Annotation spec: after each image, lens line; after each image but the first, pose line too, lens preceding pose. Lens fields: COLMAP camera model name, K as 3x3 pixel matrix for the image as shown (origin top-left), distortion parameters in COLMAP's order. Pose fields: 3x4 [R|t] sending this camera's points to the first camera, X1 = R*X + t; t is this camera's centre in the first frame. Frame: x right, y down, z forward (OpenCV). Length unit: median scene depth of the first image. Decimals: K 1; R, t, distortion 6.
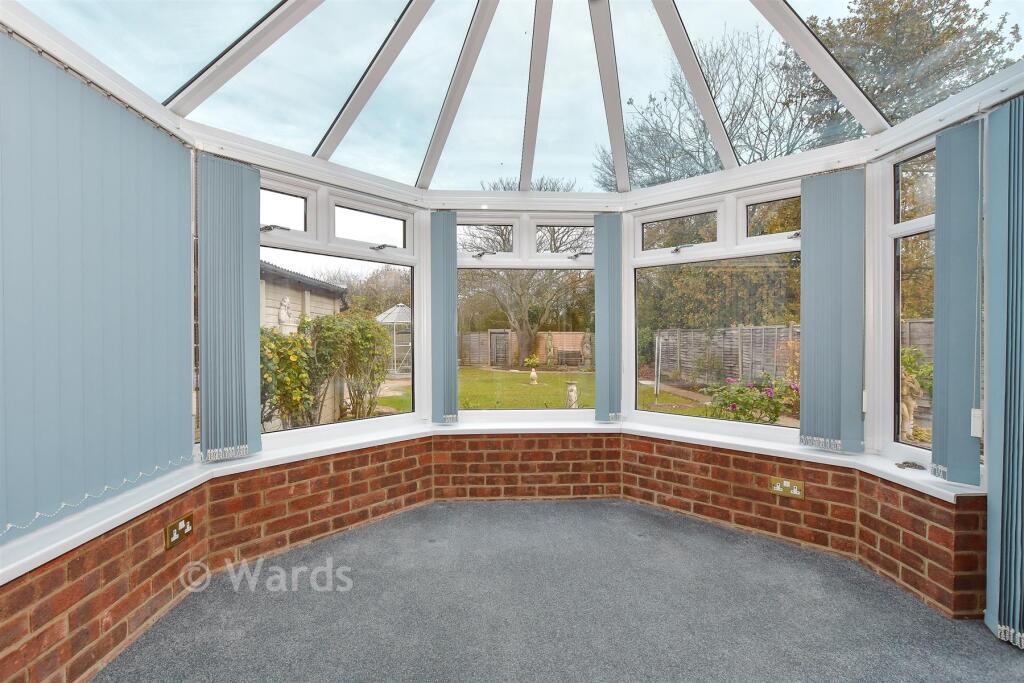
lens RADIAL K [[458.0, 0, 512.0], [0, 458.0, 341.5], [0, 0, 1]] dist [-0.033435, -0.000152]
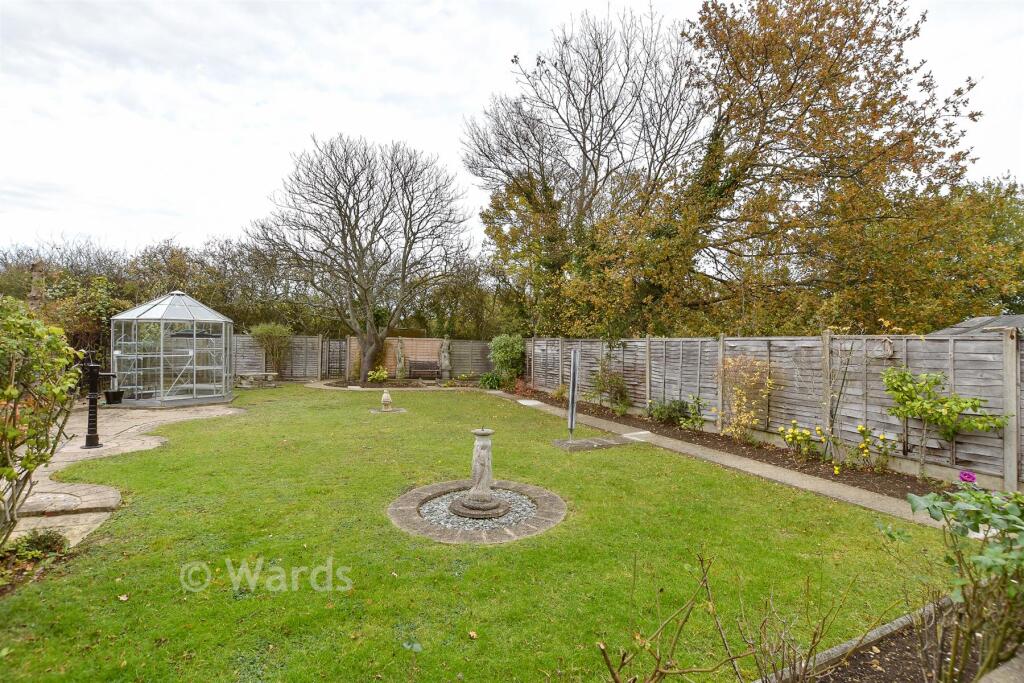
lens RADIAL K [[458.0, 0, 512.0], [0, 458.0, 341.5], [0, 0, 1]] dist [-0.033435, -0.000152]
pose [[0.937863, 0.017993, 0.346540, -0.014239], [-0.013971, 0.999803, -0.014099, -0.006727], [-0.346726, 0.008382, 0.937929, 0.189795]]
